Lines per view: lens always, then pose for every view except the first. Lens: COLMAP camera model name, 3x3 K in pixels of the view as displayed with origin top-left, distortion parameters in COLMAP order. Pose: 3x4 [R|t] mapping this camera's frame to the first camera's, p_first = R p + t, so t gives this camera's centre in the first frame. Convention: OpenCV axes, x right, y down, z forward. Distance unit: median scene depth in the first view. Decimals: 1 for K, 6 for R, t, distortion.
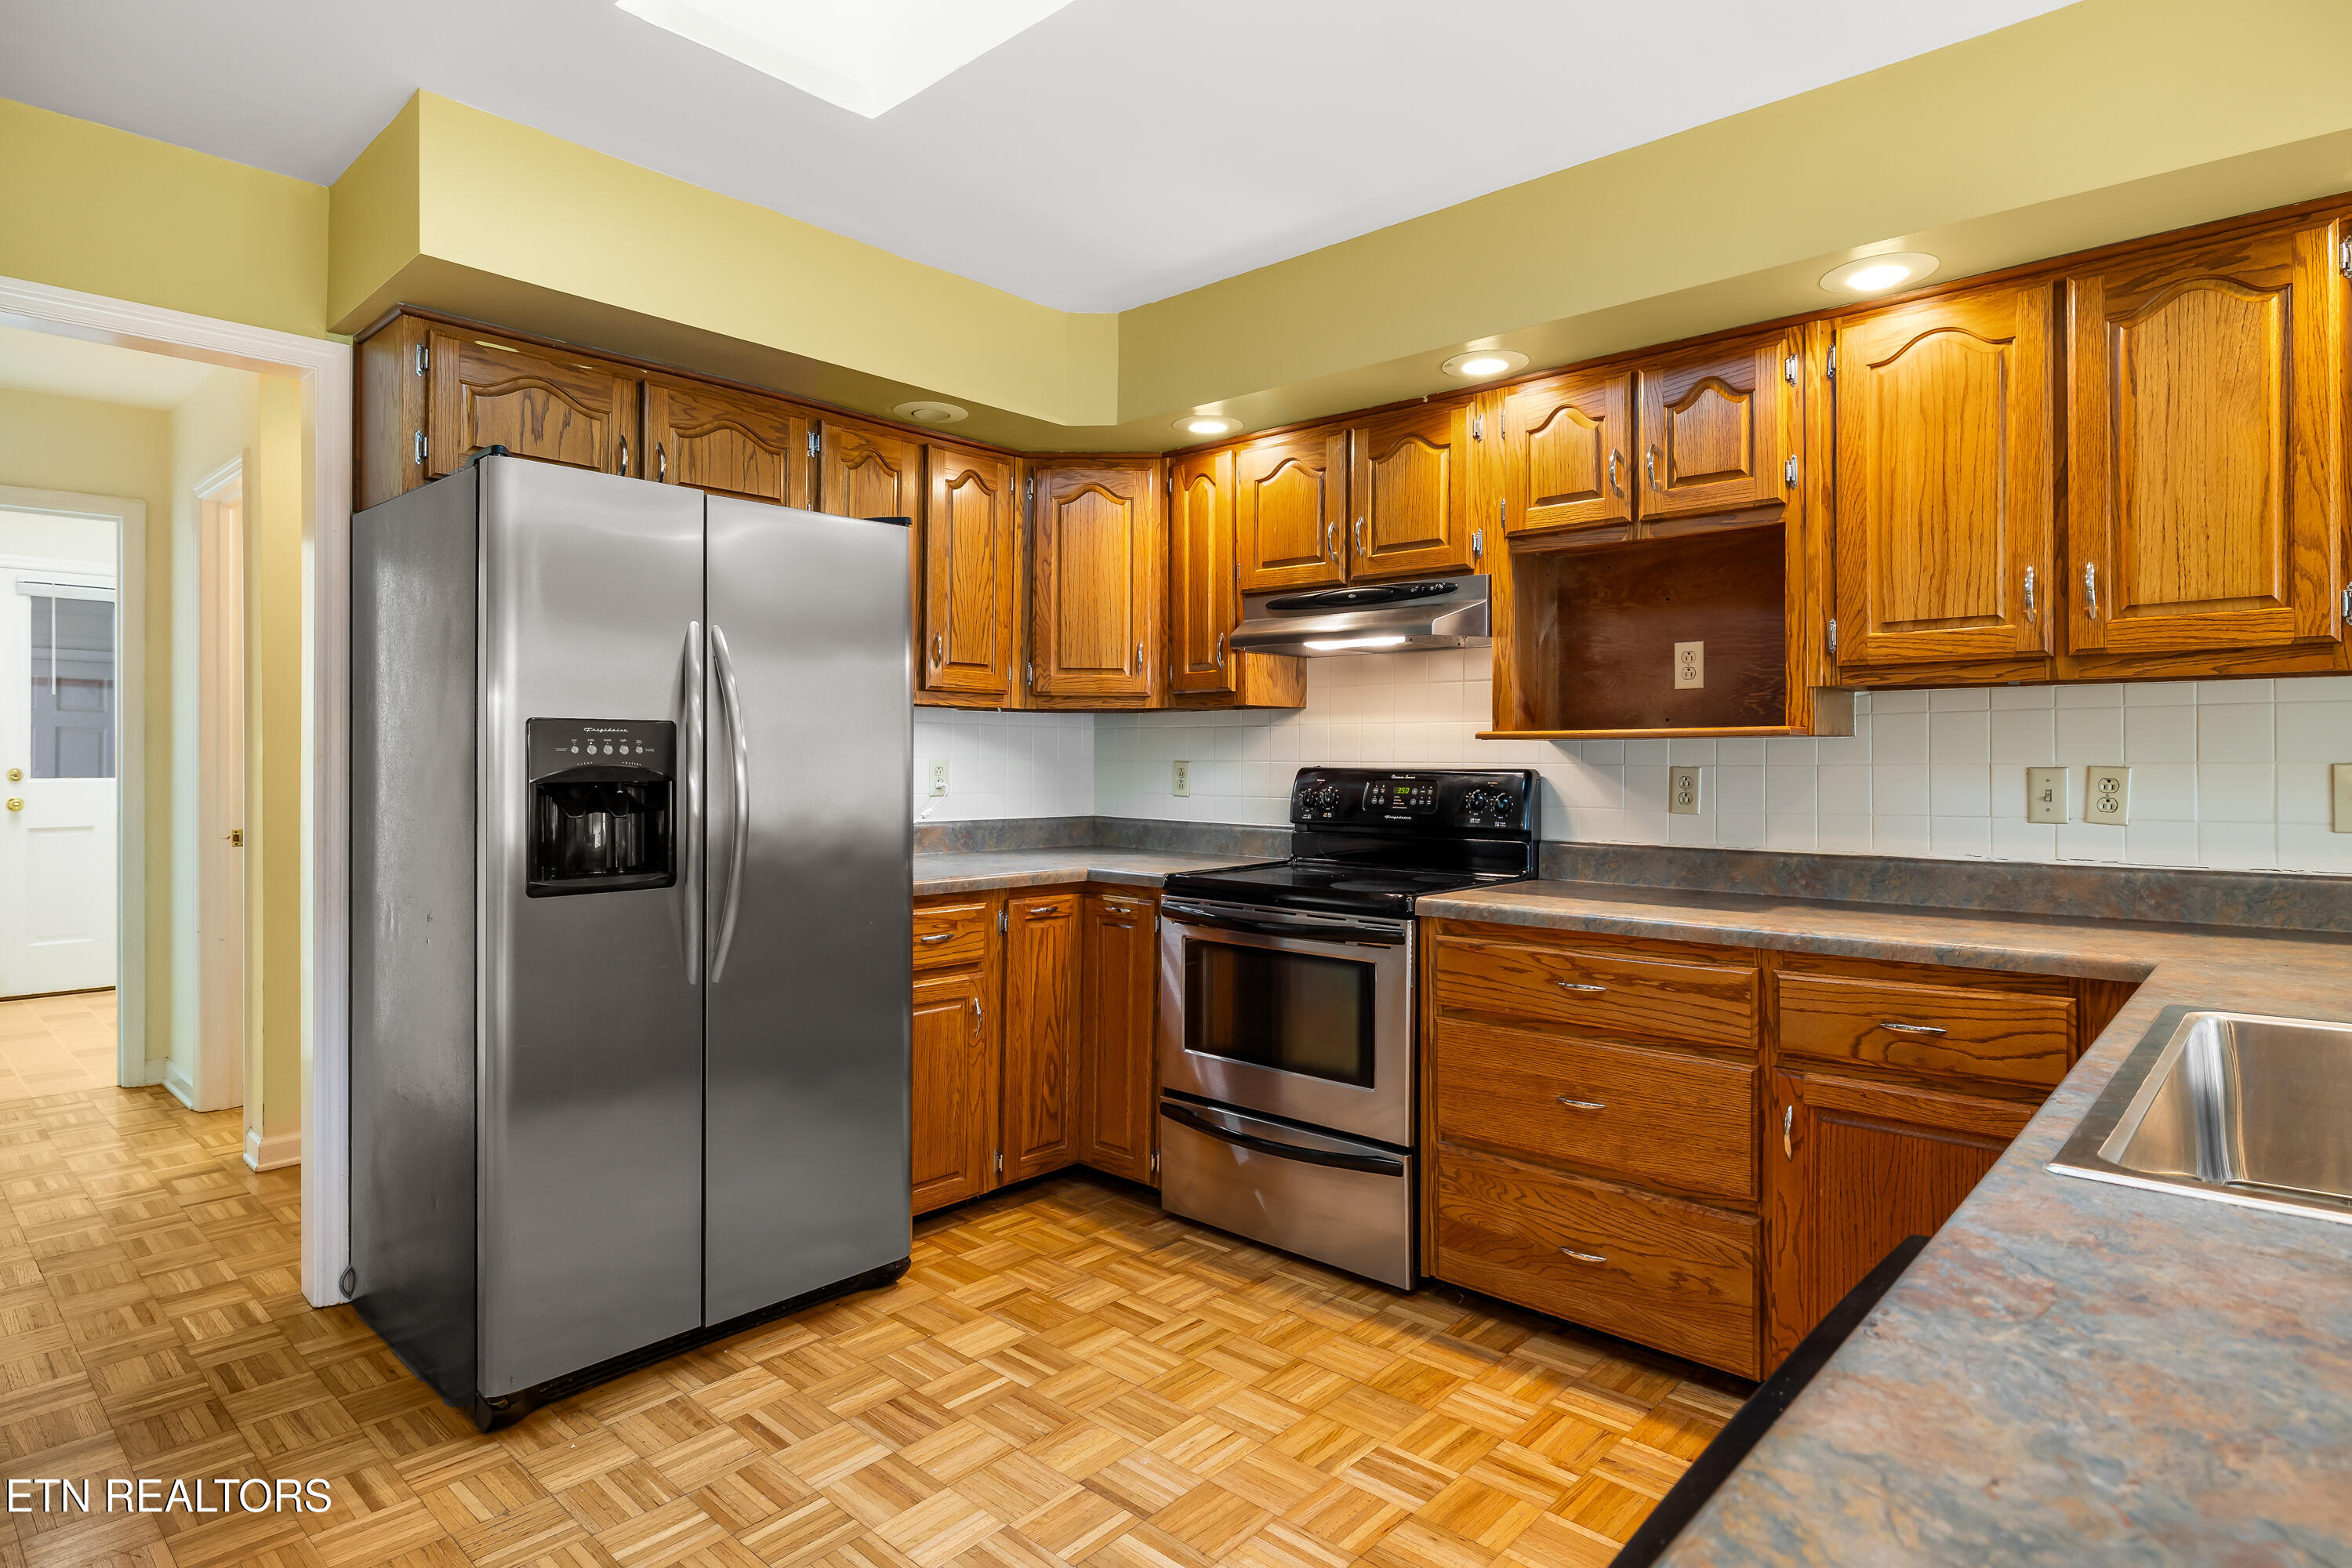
lens RADIAL K [[1274.2, 0, 1155.2], [0, 1274.2, 761.7], [0, 0, 1]] dist [-0.012095, 0.003844]
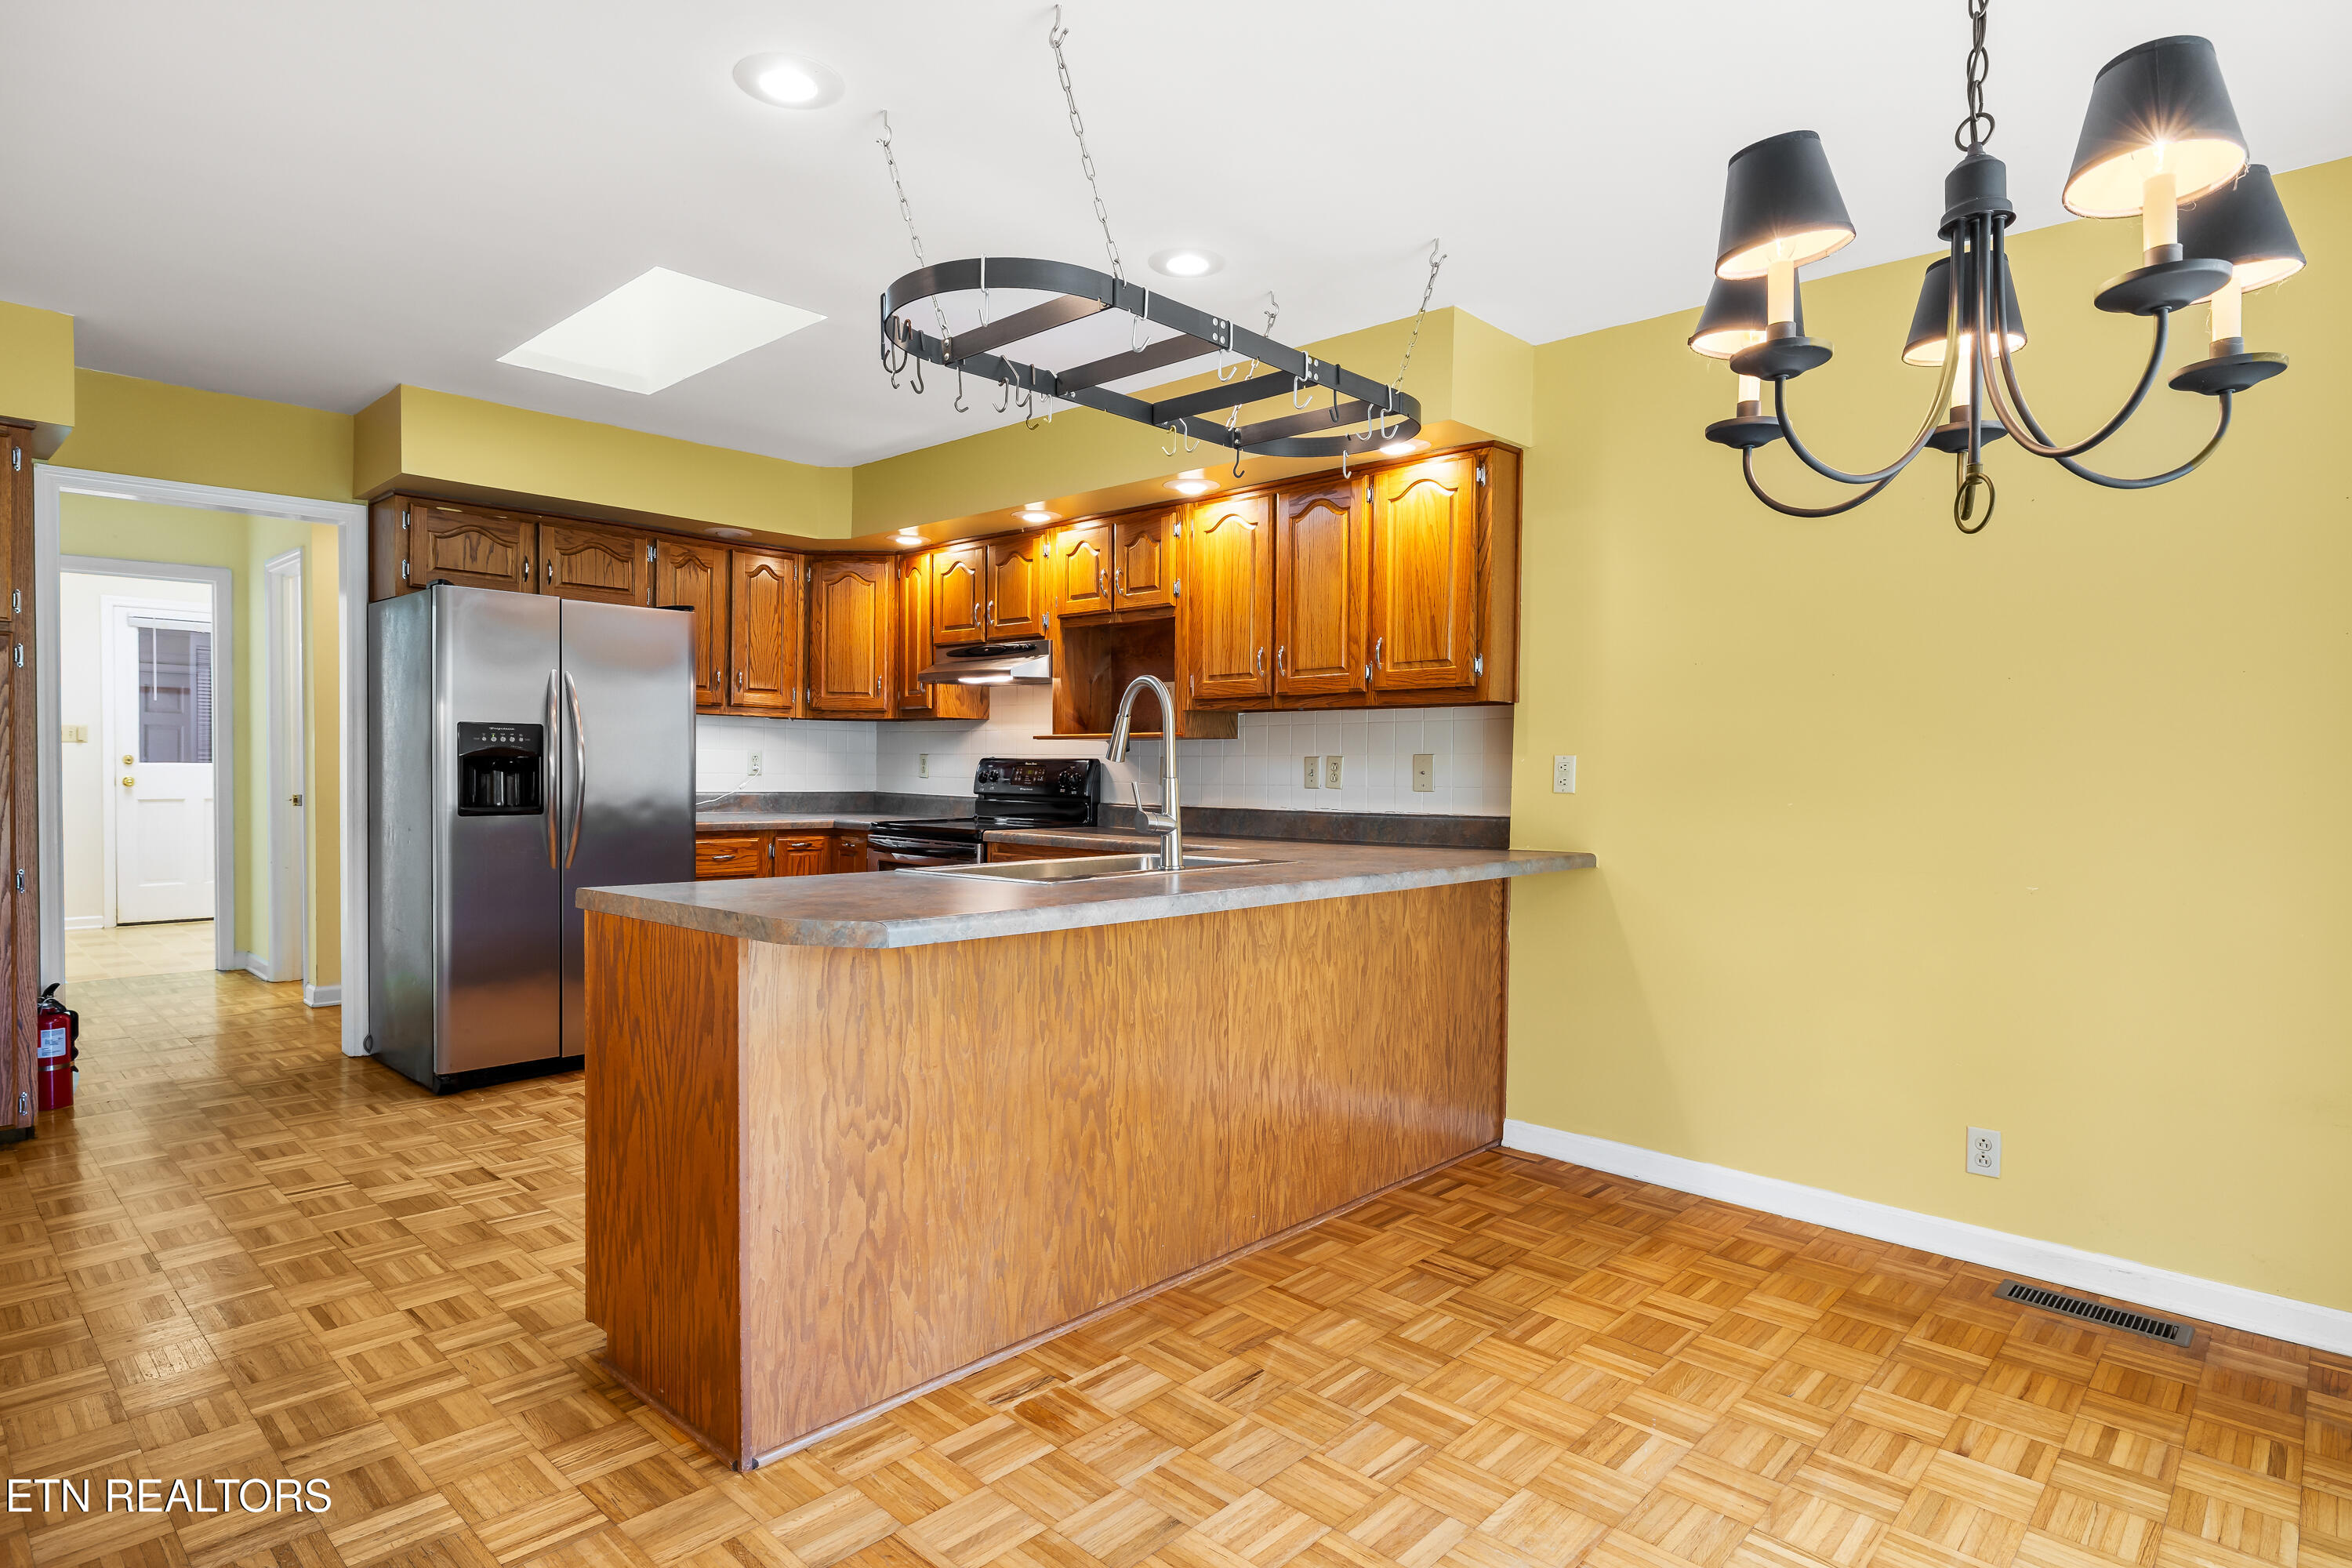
lens RADIAL K [[1274.2, 0, 1168.5], [0, 1274.2, 801.1], [0, 0, 1]] dist [-0.012095, 0.003844]
pose [[0.999890, 0.009881, -0.011081, 0.477158], [-0.009604, 0.999647, 0.024774, 0.021699], [0.011321, -0.024665, 0.999632, -0.719800]]
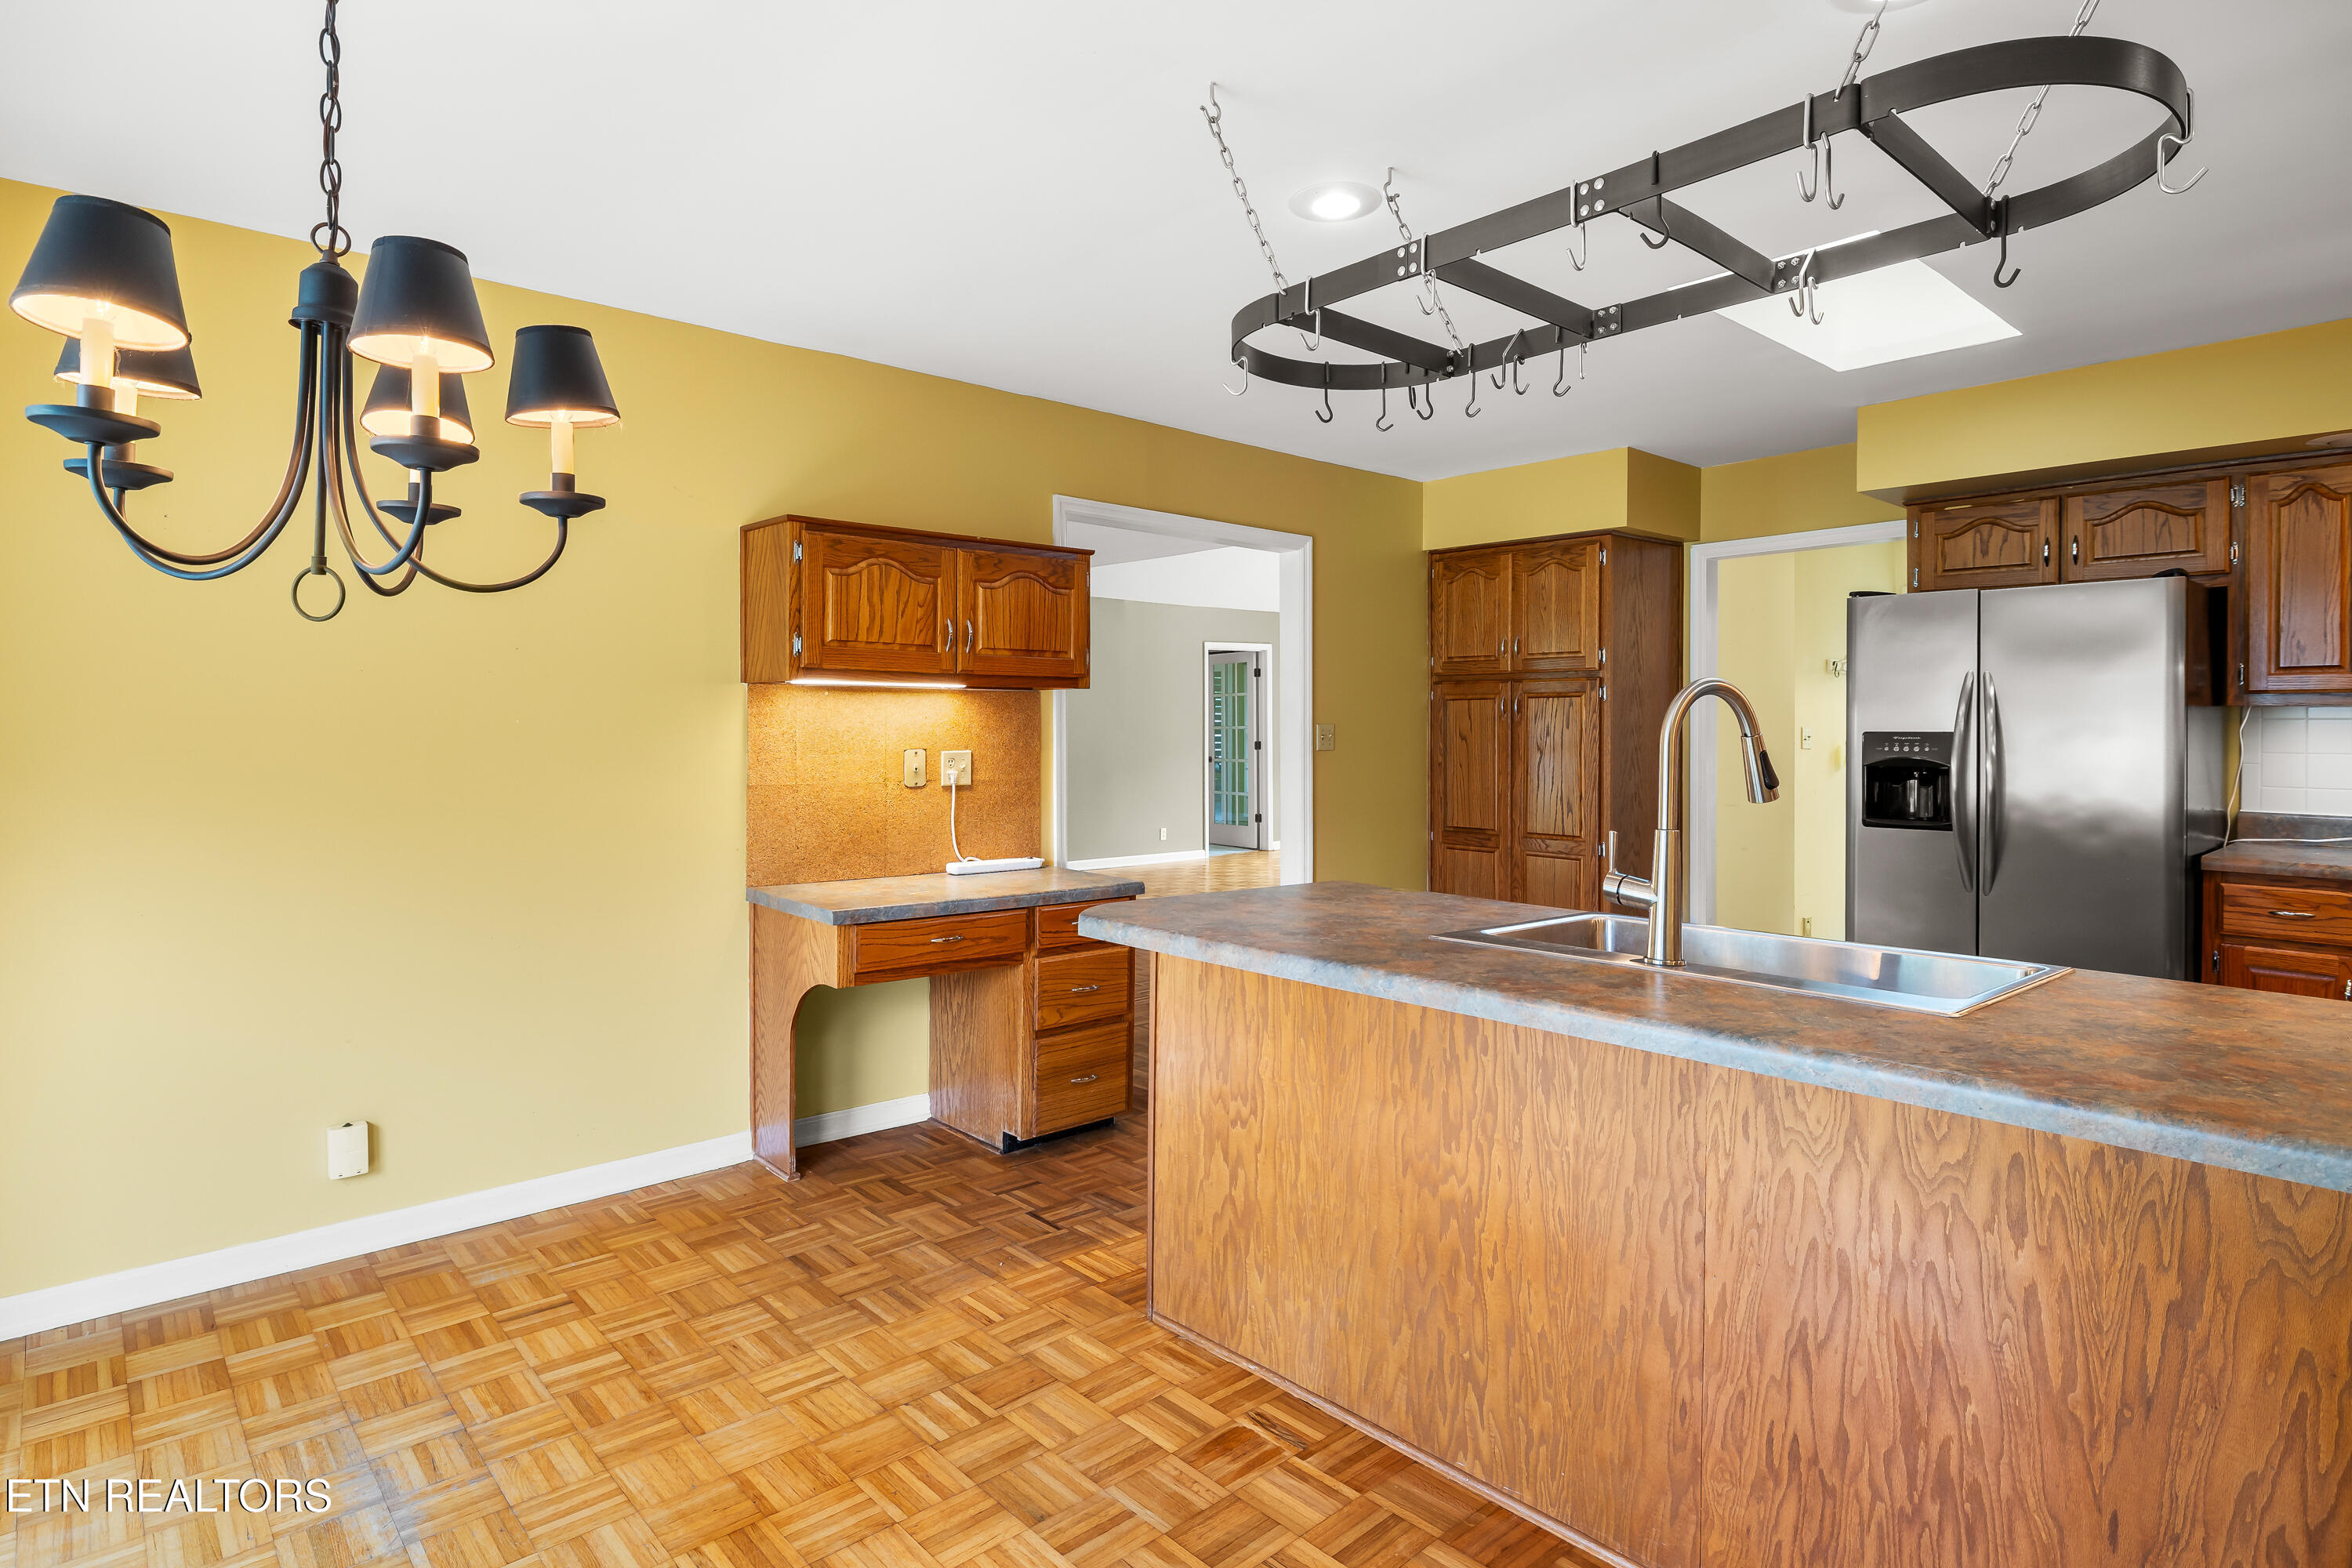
lens RADIAL K [[1274.2, 0, 1159.9], [0, 1274.2, 739.0], [0, 0, 1]] dist [-0.012095, 0.003844]
pose [[-0.119122, 0.005912, -0.992862, 1.220255], [-0.004140, 0.999971, 0.006451, -0.025682], [0.992871, 0.004879, -0.119094, 0.145699]]
